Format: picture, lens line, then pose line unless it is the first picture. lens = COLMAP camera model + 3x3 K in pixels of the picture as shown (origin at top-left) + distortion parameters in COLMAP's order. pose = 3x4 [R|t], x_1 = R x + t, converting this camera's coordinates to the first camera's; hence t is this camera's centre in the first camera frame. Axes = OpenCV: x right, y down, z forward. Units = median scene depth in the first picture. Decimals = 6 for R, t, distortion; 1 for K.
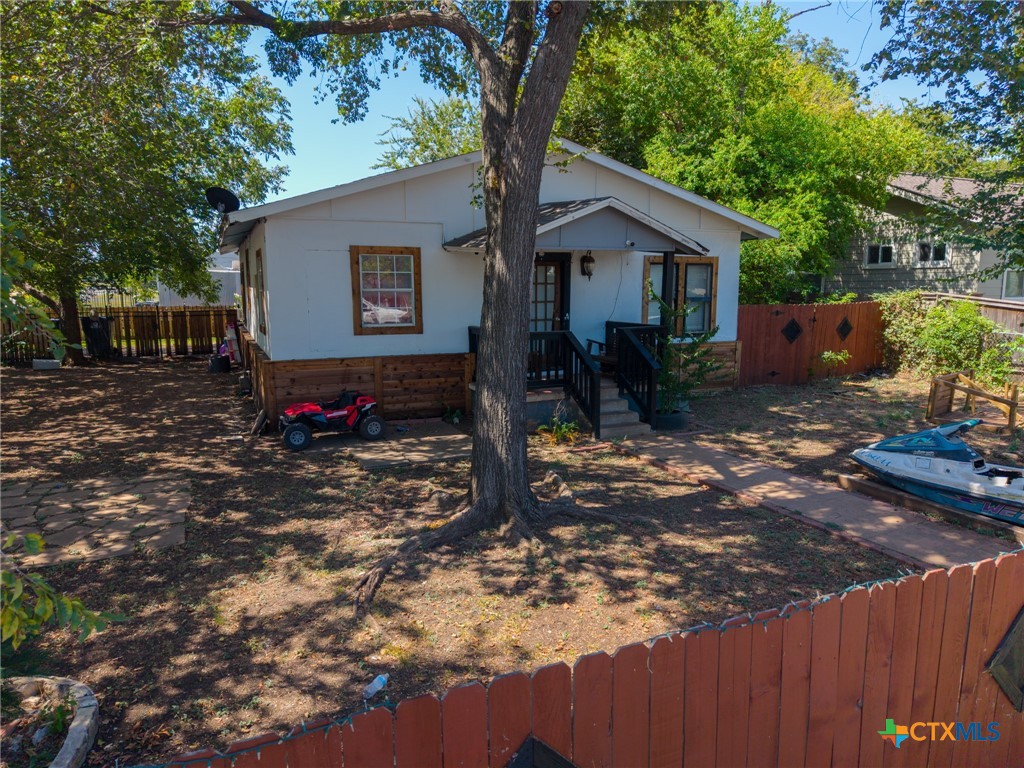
lens RADIAL K [[683.7, 0, 514.3], [0, 683.7, 386.7], [0, 0, 1]] dist [0.102654, -0.132109]
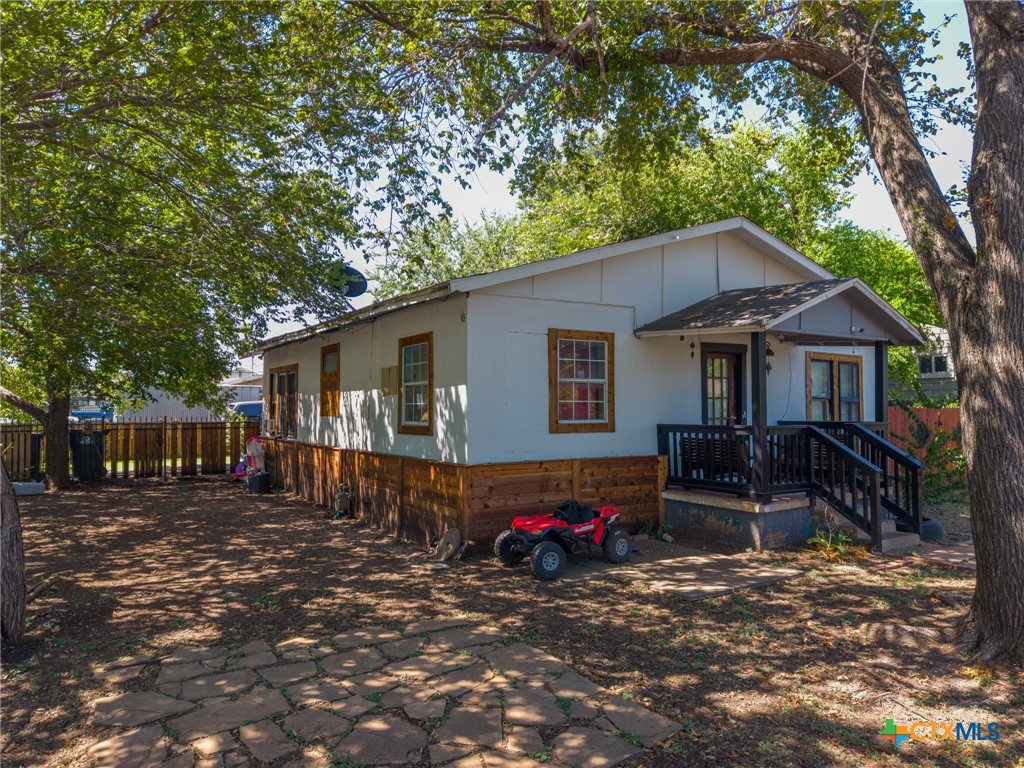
lens RADIAL K [[683.7, 0, 514.3], [0, 683.7, 386.7], [0, 0, 1]] dist [0.102654, -0.132109]
pose [[0.985970, 0.004198, 0.166868, -0.405415], [0.026434, 0.983142, -0.180920, 0.017502], [-0.164815, 0.182793, 0.969238, 0.193957]]
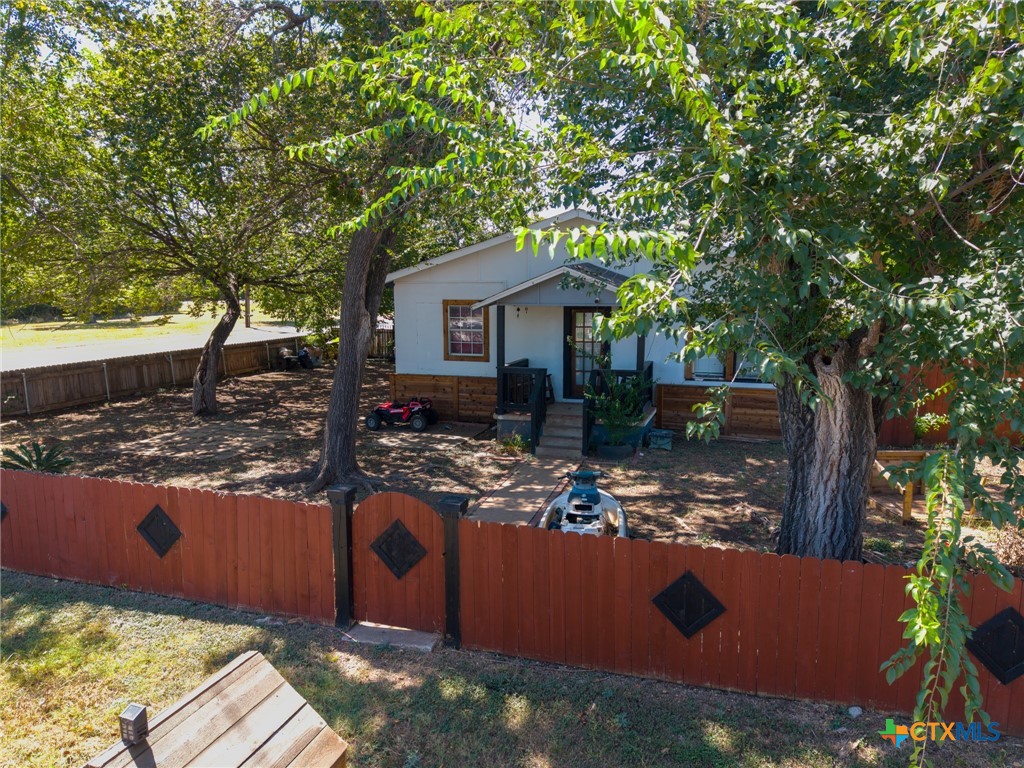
lens RADIAL K [[683.7, 0, 514.3], [0, 683.7, 386.7], [0, 0, 1]] dist [0.102654, -0.132109]
pose [[0.748668, 0.094392, -0.656191, 0.824024], [-0.096496, 0.994786, 0.033004, -0.080001], [0.655885, 0.038610, 0.753873, 0.003398]]
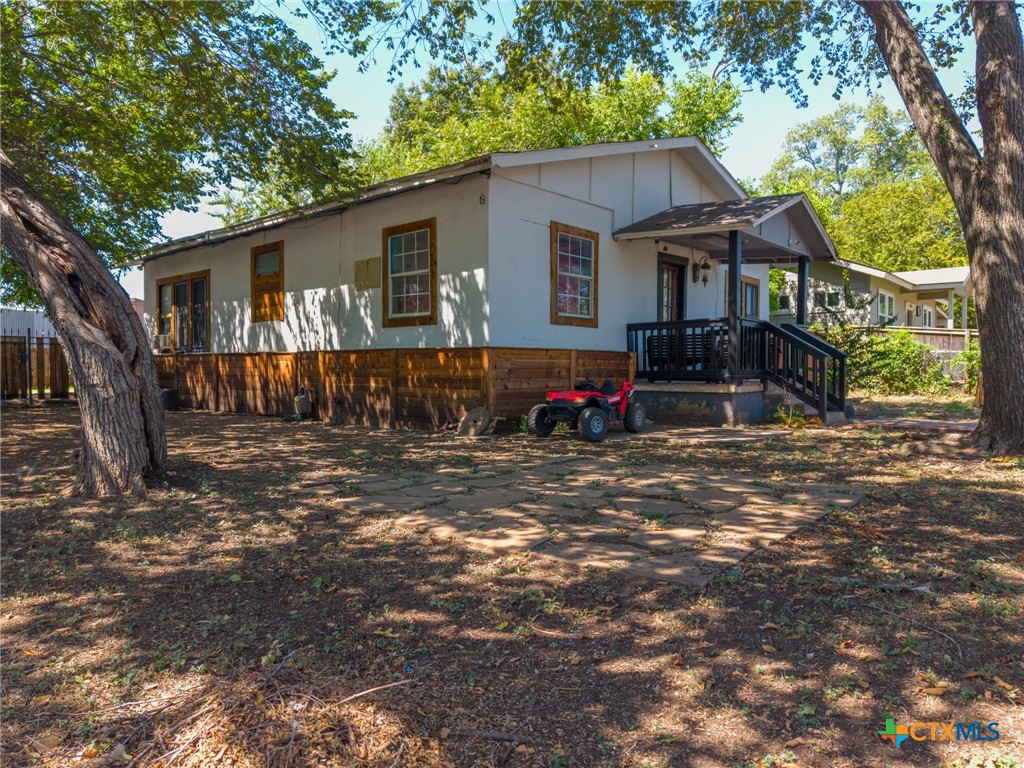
lens RADIAL K [[683.7, 0, 514.3], [0, 683.7, 386.7], [0, 0, 1]] dist [0.102654, -0.132109]
pose [[0.902182, -0.006633, 0.431304, -0.634009], [0.062886, 0.991221, -0.116300, 0.099304], [-0.426746, 0.132047, 0.894680, 0.256778]]
